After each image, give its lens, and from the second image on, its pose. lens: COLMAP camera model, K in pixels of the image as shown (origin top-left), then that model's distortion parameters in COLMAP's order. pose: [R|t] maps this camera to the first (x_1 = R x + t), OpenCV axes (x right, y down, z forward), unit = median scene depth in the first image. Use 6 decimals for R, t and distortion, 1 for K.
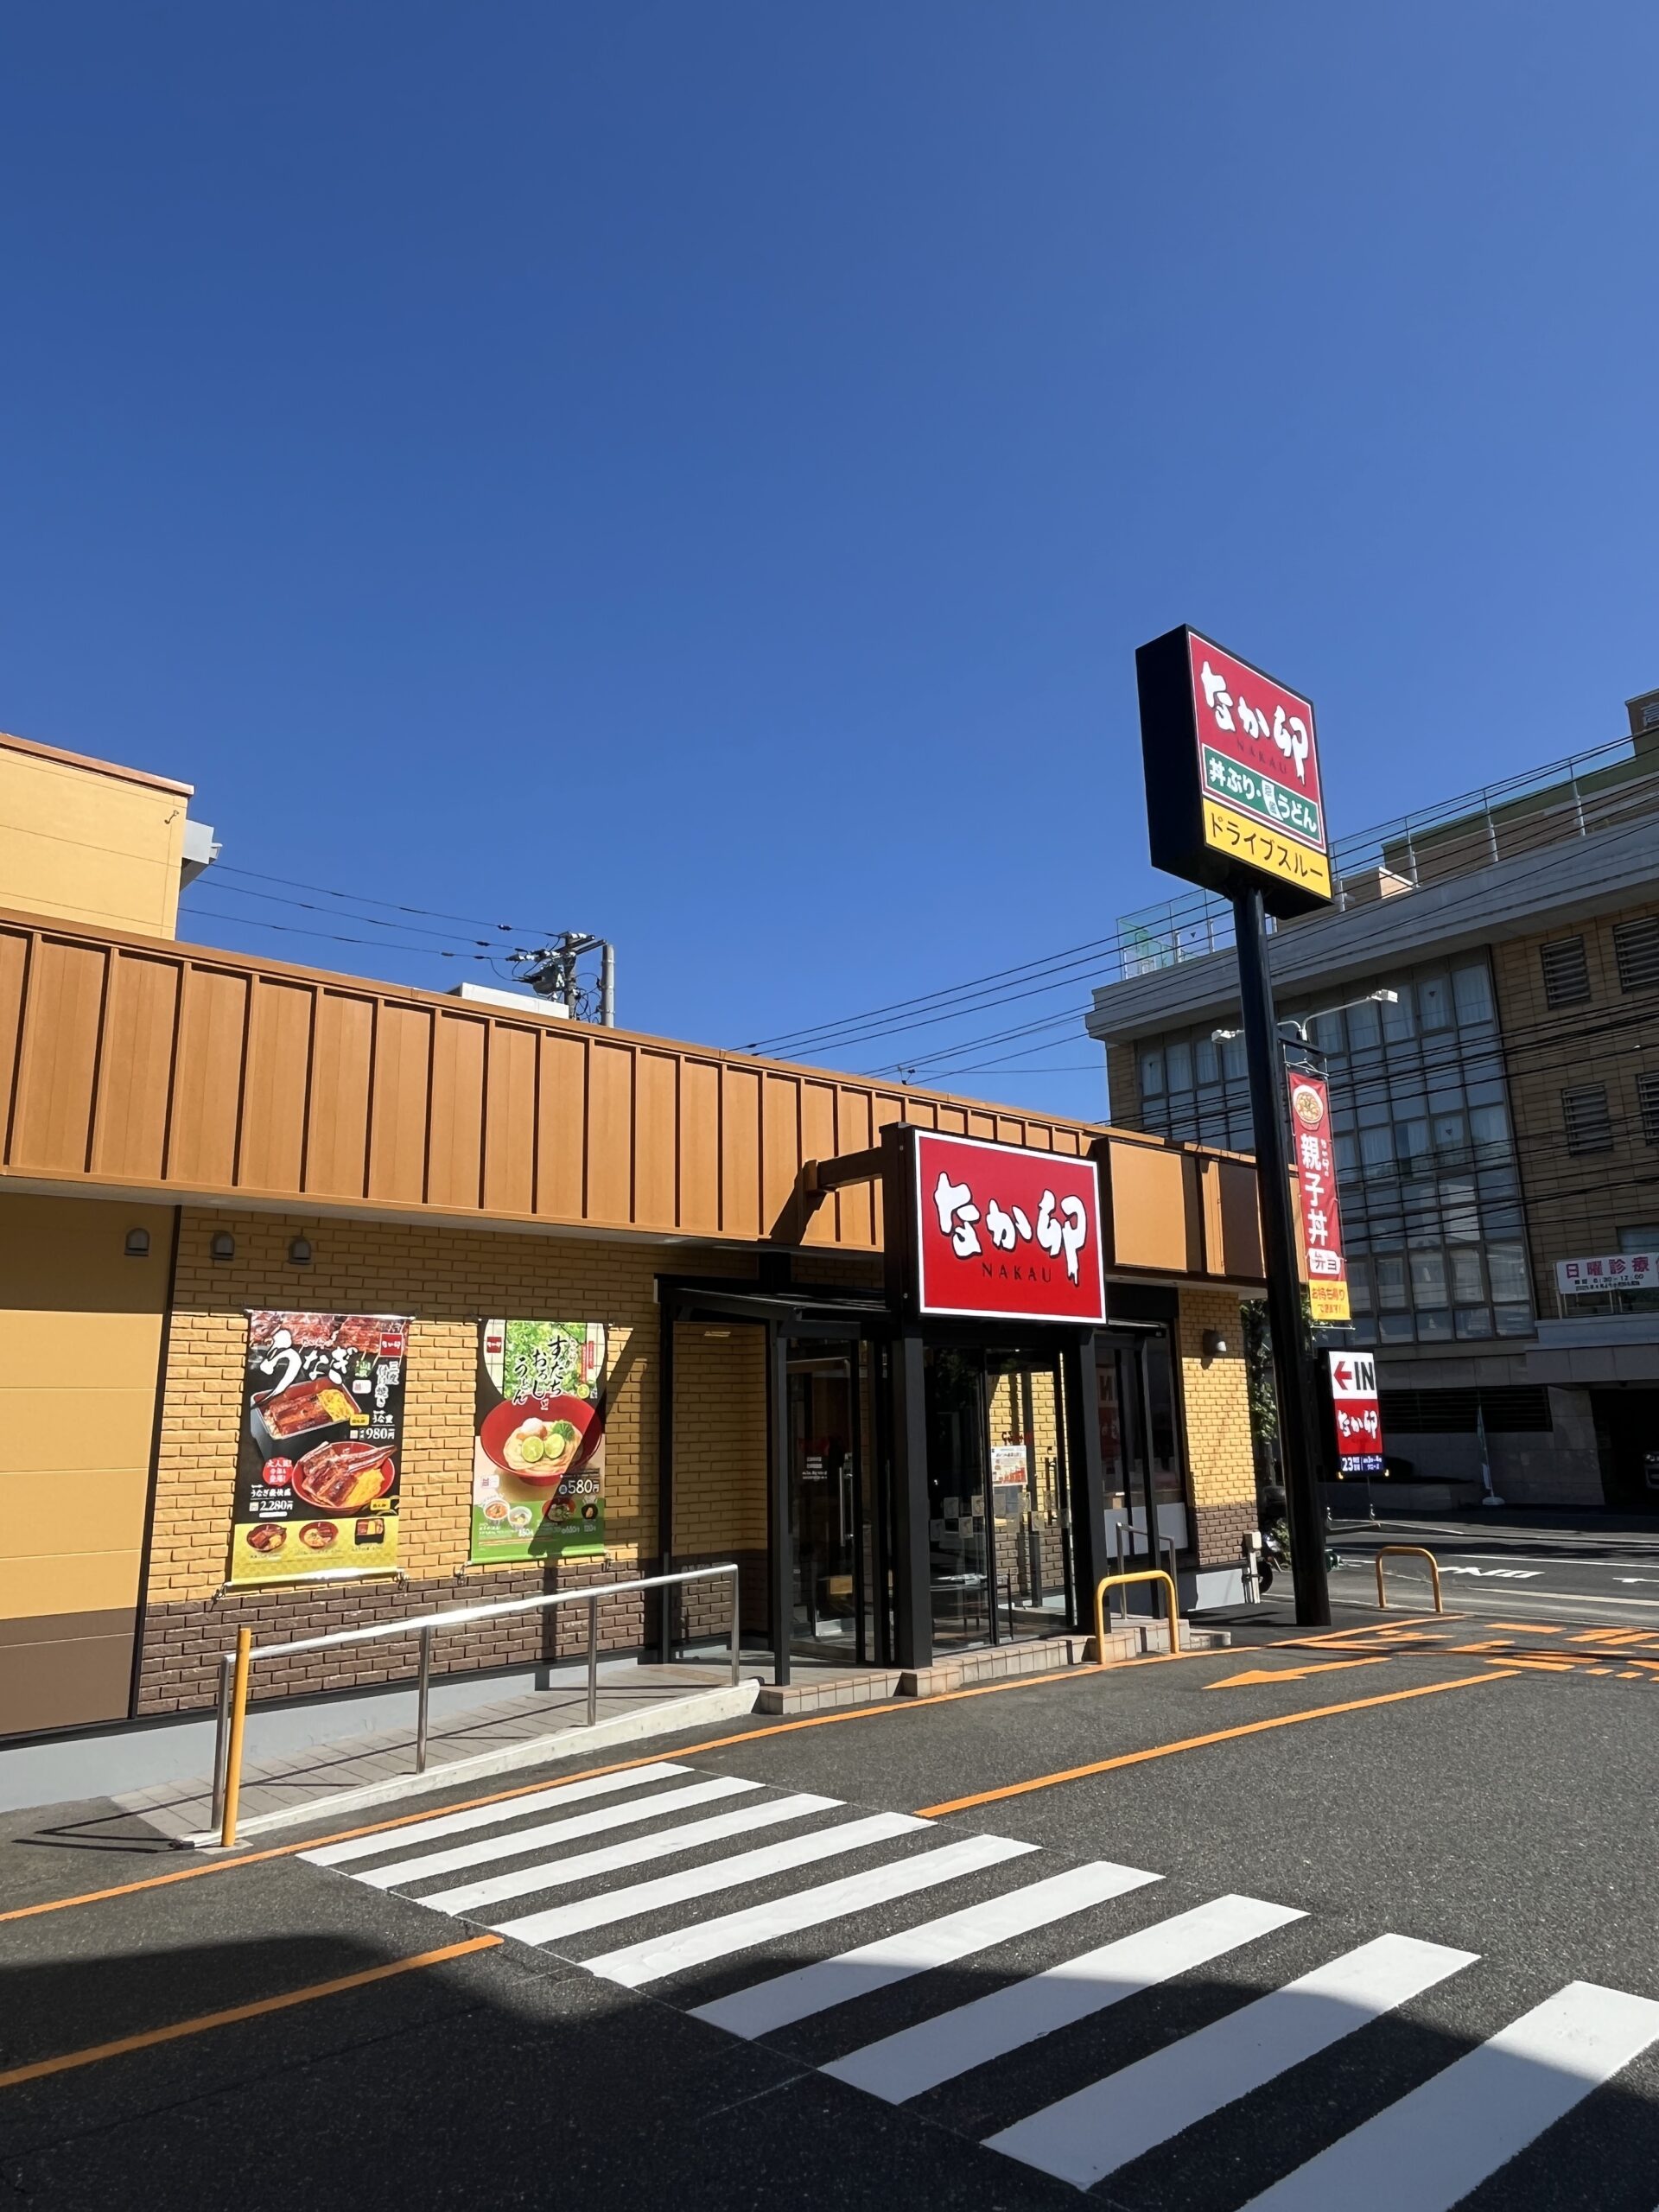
lens RADIAL K [[1373.4, 0, 823.1], [0, 1373.4, 1103.1], [0, 0, 1]] dist [0.008809, 0.000638]
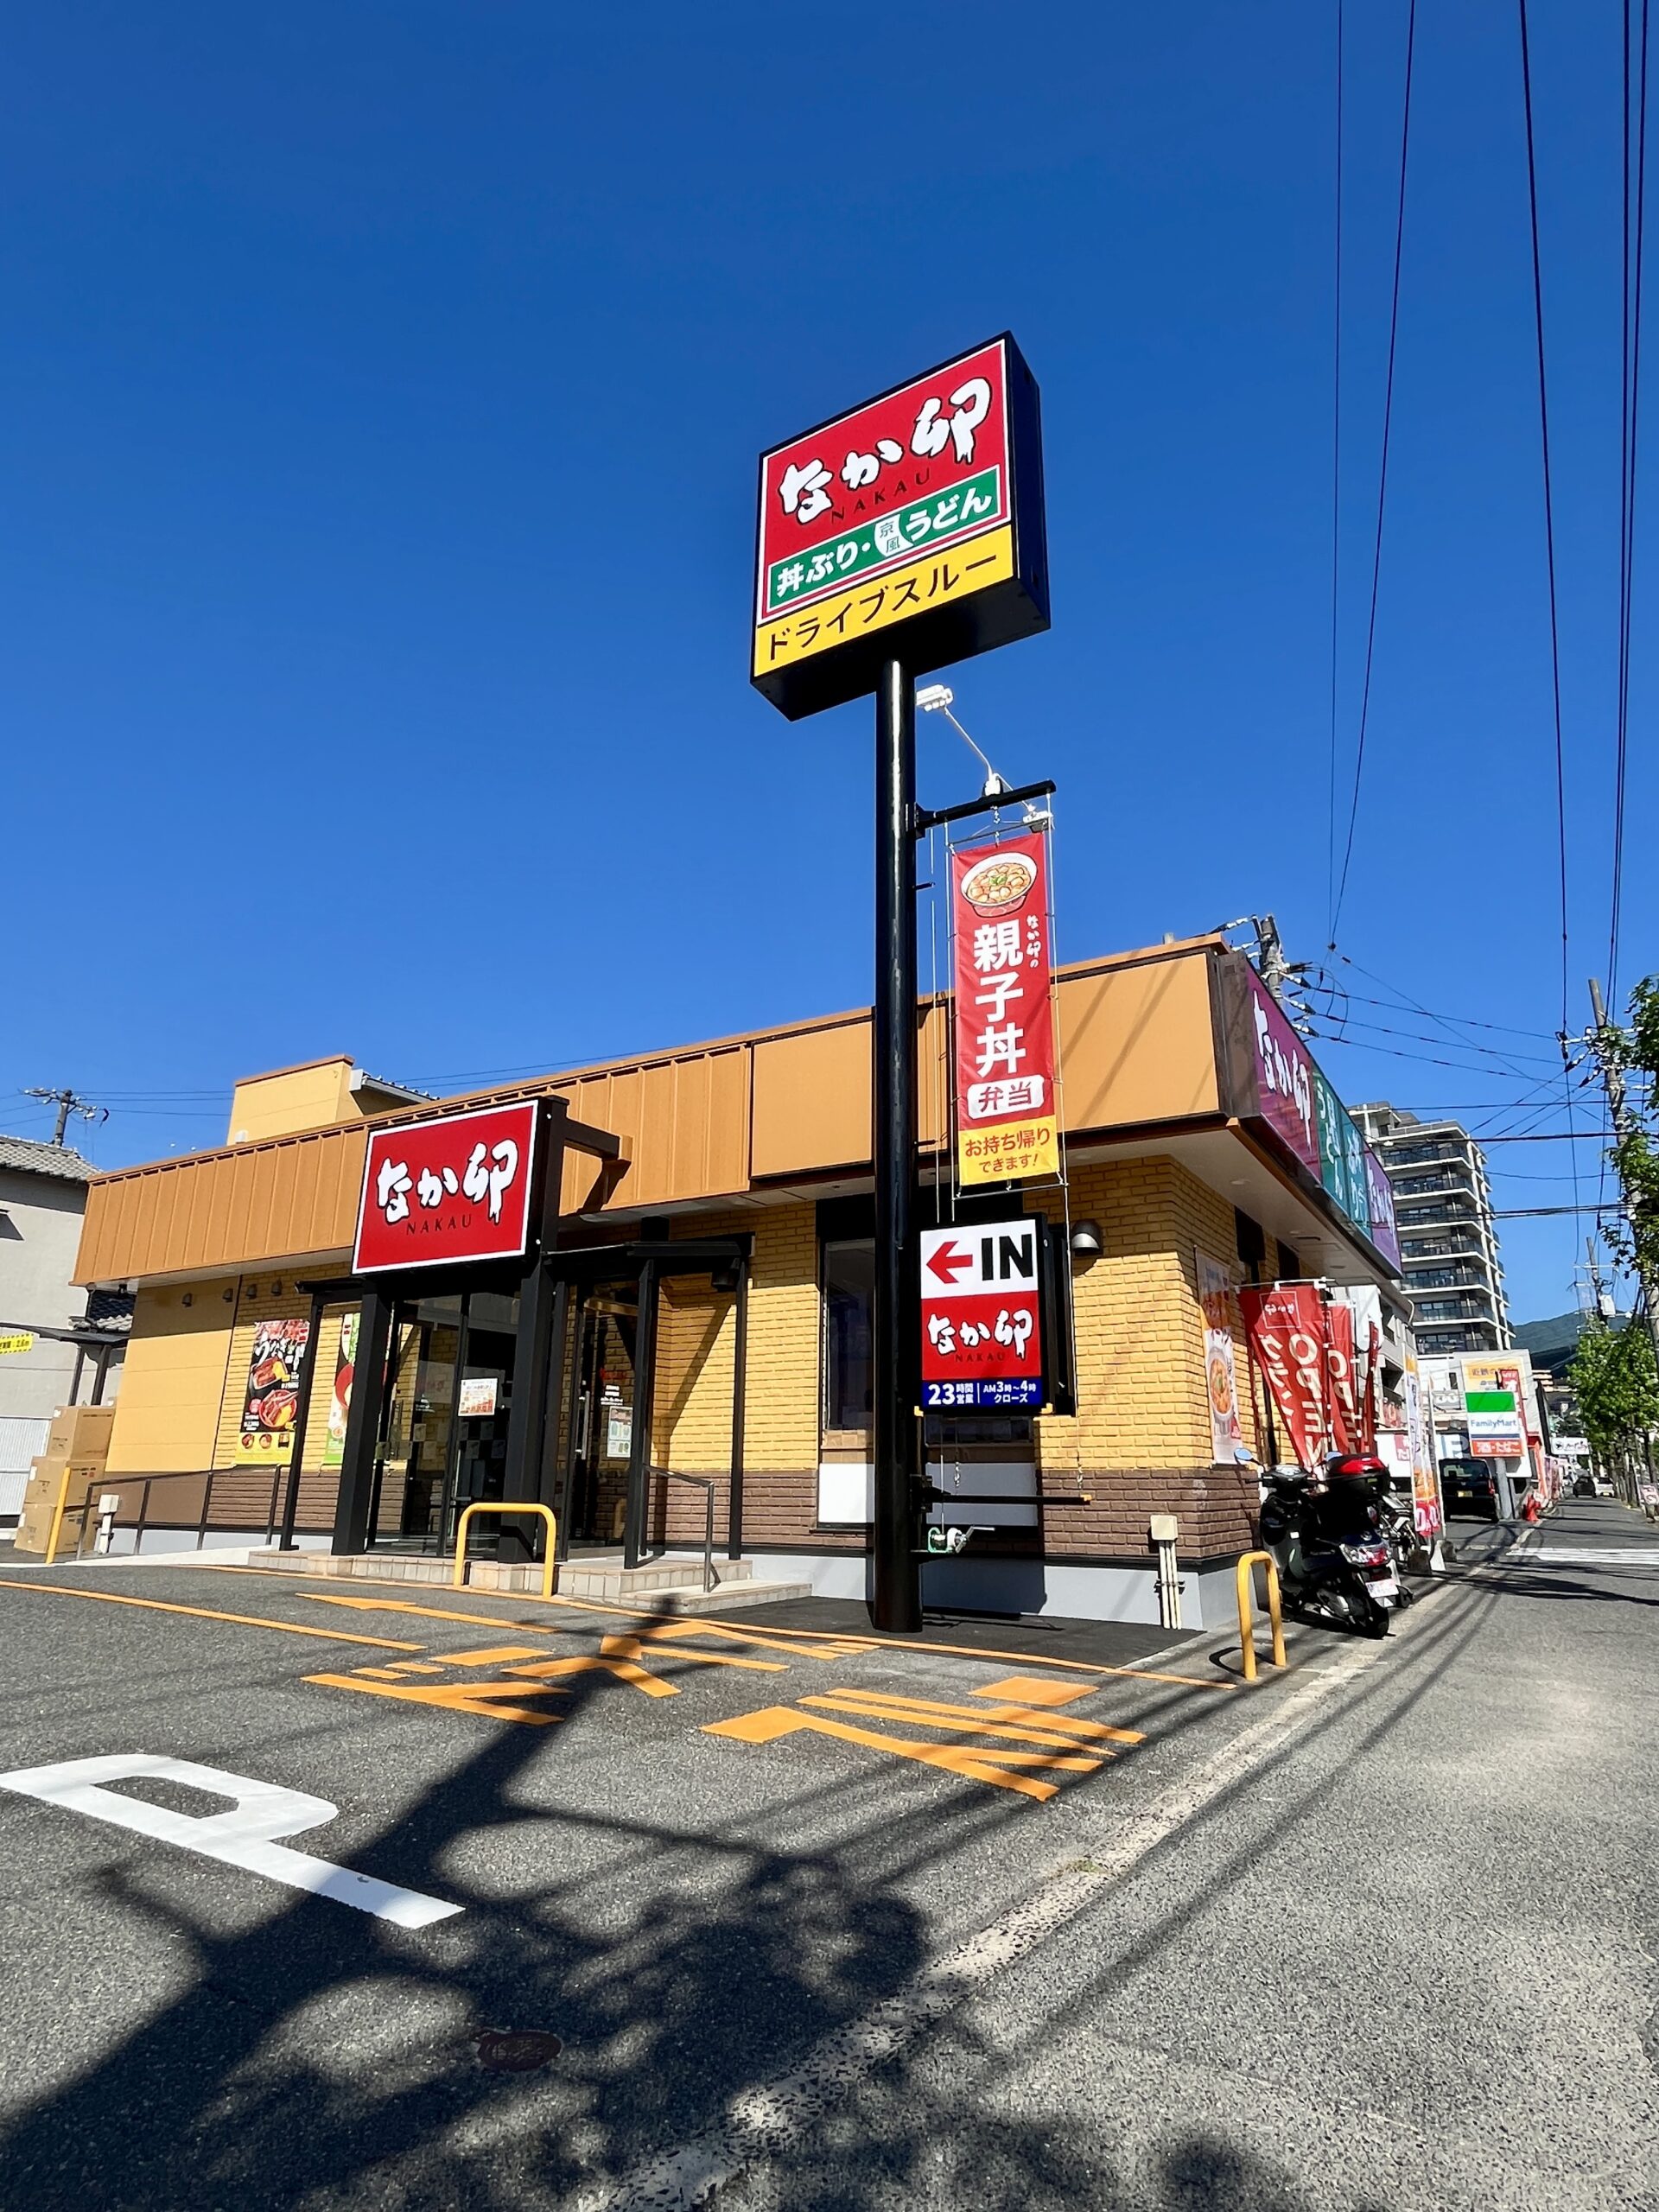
lens RADIAL K [[1177.4, 0, 838.5], [0, 1177.4, 1103.8], [0, 0, 1]] dist [0.013698, -0.000229]
pose [[0.316808, -0.265158, -0.910672, 1.112137], [0.206215, 0.956418, -0.206738, 0.285034], [0.925801, -0.122298, 0.357680, 0.929446]]
